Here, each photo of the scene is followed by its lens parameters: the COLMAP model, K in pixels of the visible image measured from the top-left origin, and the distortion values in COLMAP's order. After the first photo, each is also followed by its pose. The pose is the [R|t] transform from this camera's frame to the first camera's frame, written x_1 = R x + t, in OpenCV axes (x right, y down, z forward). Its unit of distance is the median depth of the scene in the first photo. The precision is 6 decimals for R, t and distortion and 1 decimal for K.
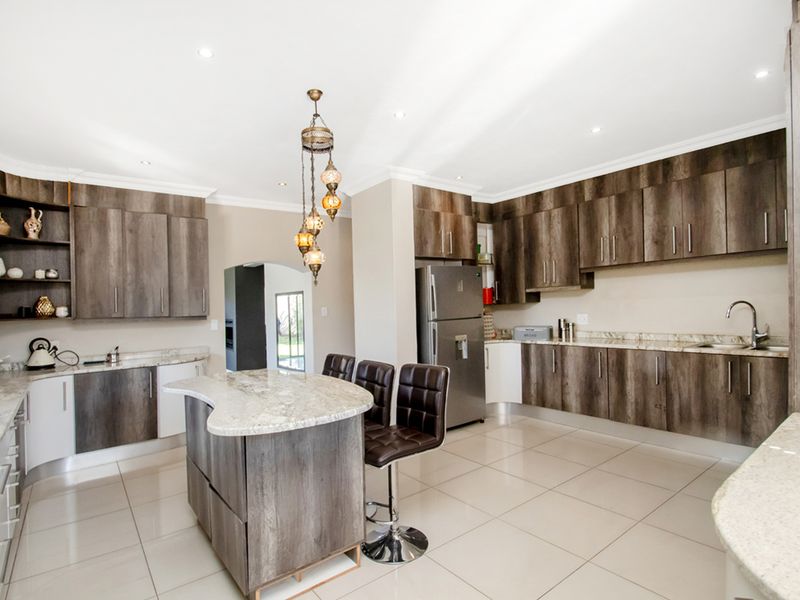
lens RADIAL K [[423.5, 0, 400.0], [0, 423.5, 300.0], [0, 0, 1]] dist [0.001129, 0.000043]
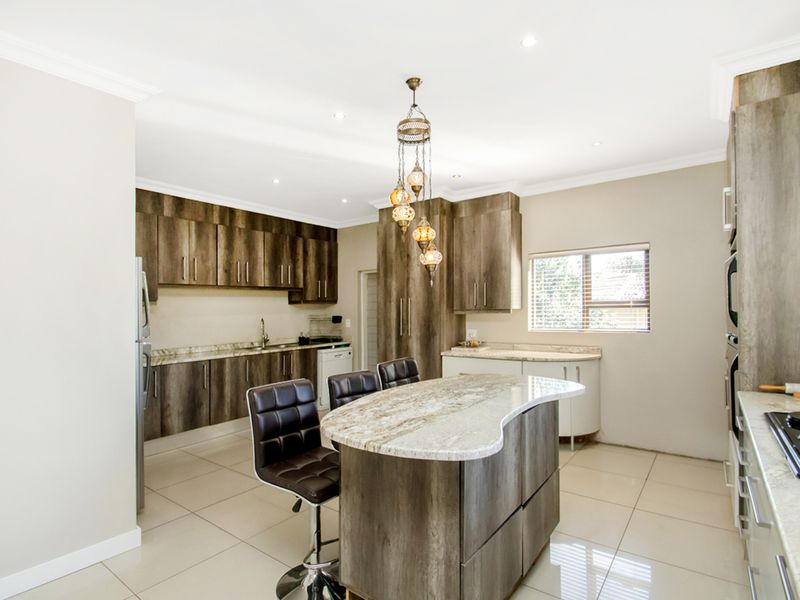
lens RADIAL K [[415.7, 0, 399.7], [0, 415.7, 315.6], [0, 0, 1]] dist [-0.000172, -0.000143]
pose [[-0.268083, 0.026796, 0.963023, -0.694027], [0.021520, 0.999530, -0.021821, 0.032601], [-0.963156, 0.014874, -0.268533, 0.820479]]
